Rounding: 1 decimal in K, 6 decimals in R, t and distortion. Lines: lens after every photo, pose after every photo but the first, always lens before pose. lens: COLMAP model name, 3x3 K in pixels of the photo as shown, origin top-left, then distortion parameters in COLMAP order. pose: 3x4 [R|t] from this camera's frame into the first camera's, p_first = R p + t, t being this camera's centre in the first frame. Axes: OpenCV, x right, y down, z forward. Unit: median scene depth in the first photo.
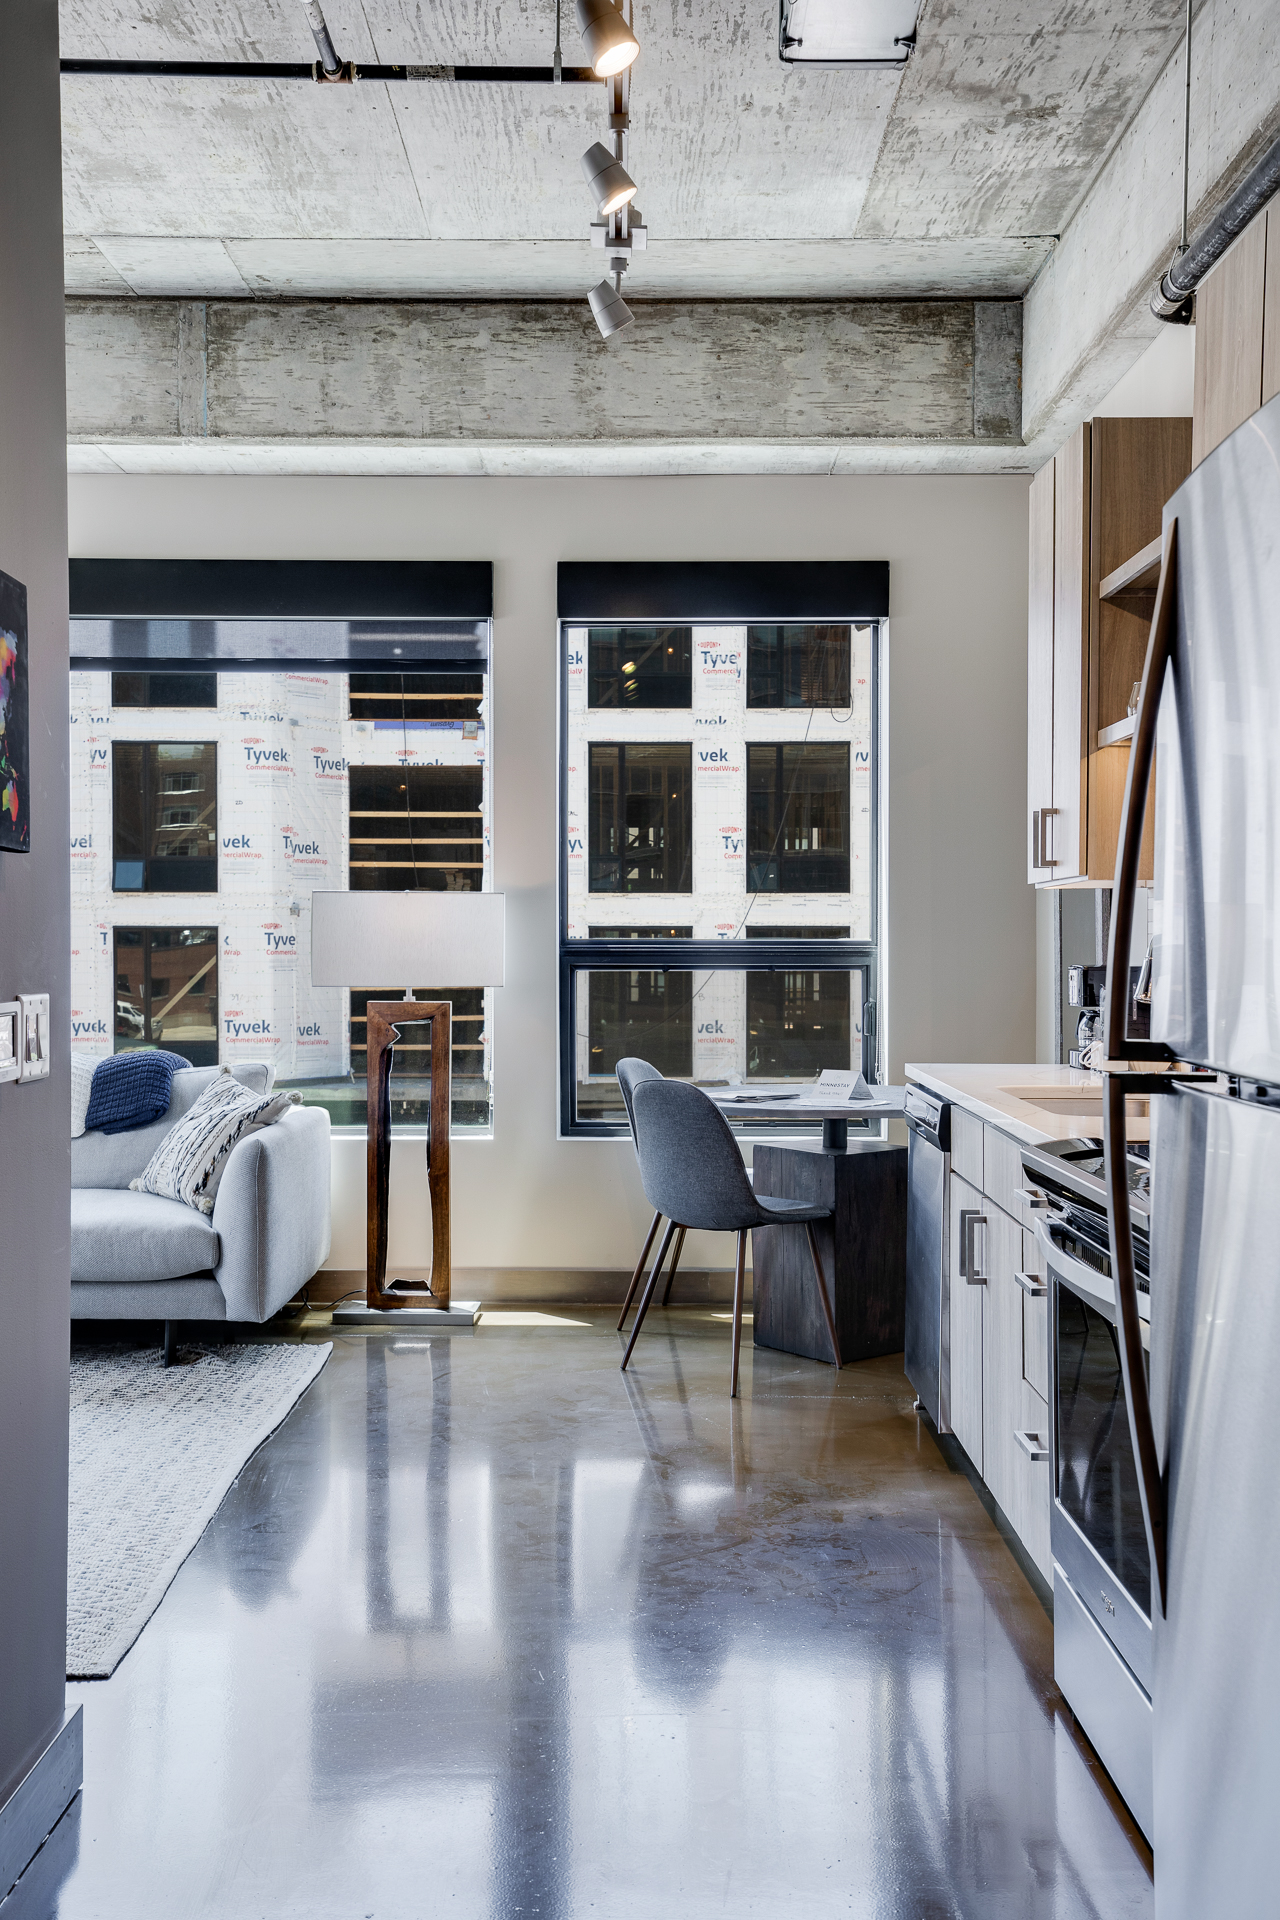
lens RADIAL K [[1902.8, 0, 640.7], [0, 1902.8, 933.7], [0, 0, 1]] dist [0.092444, 0.002308]
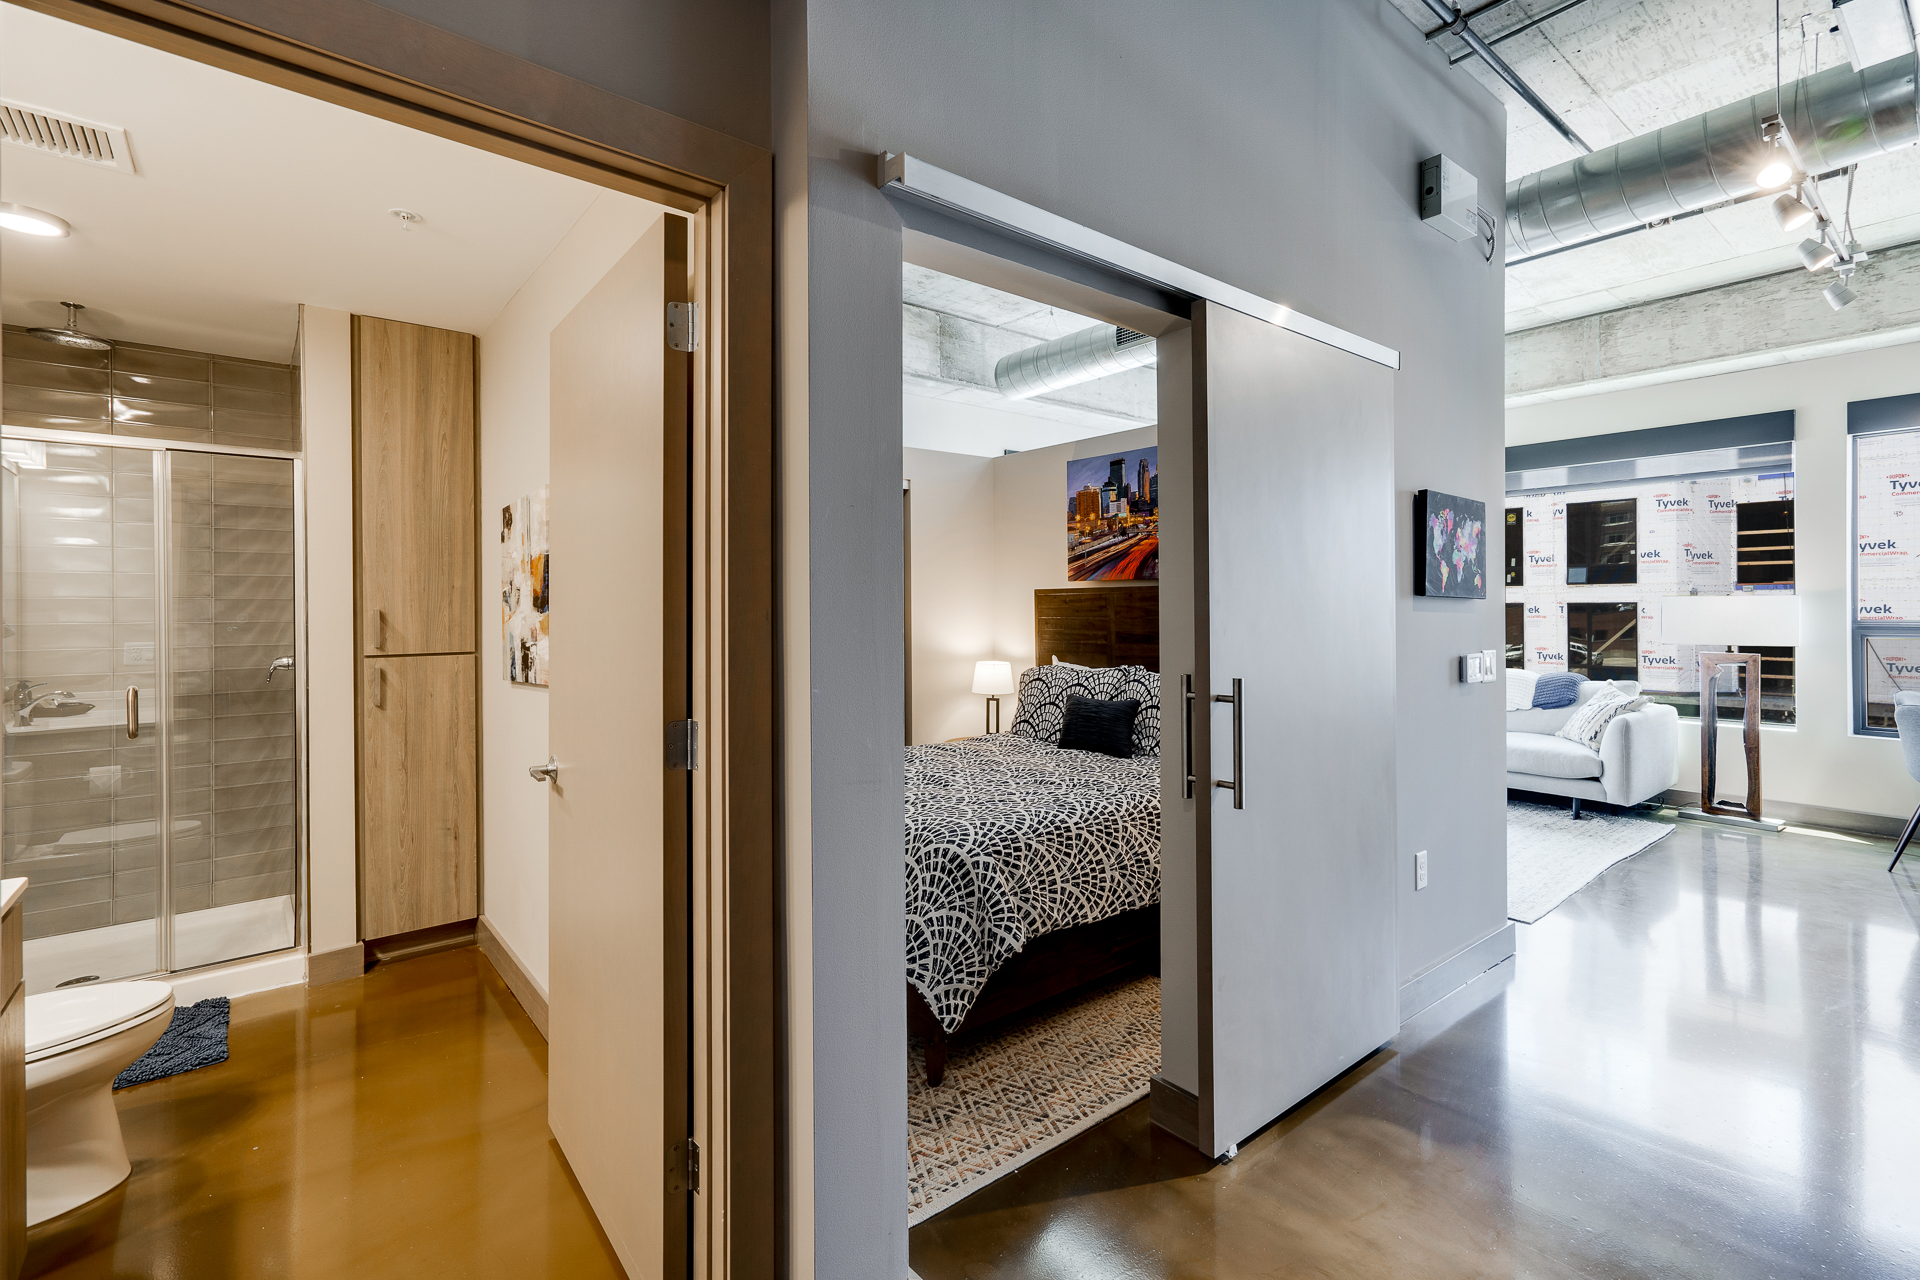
lens RADIAL K [[862.6, 0, 936.1], [0, 862.6, 612.2], [0, 0, 1]] dist [-0.000524, -0.000128]
pose [[0.620373, 0.001328, -0.784306, 0.060315], [0.003648, 0.999983, 0.004578, -0.011898], [0.784298, -0.005701, 0.620358, -0.141354]]
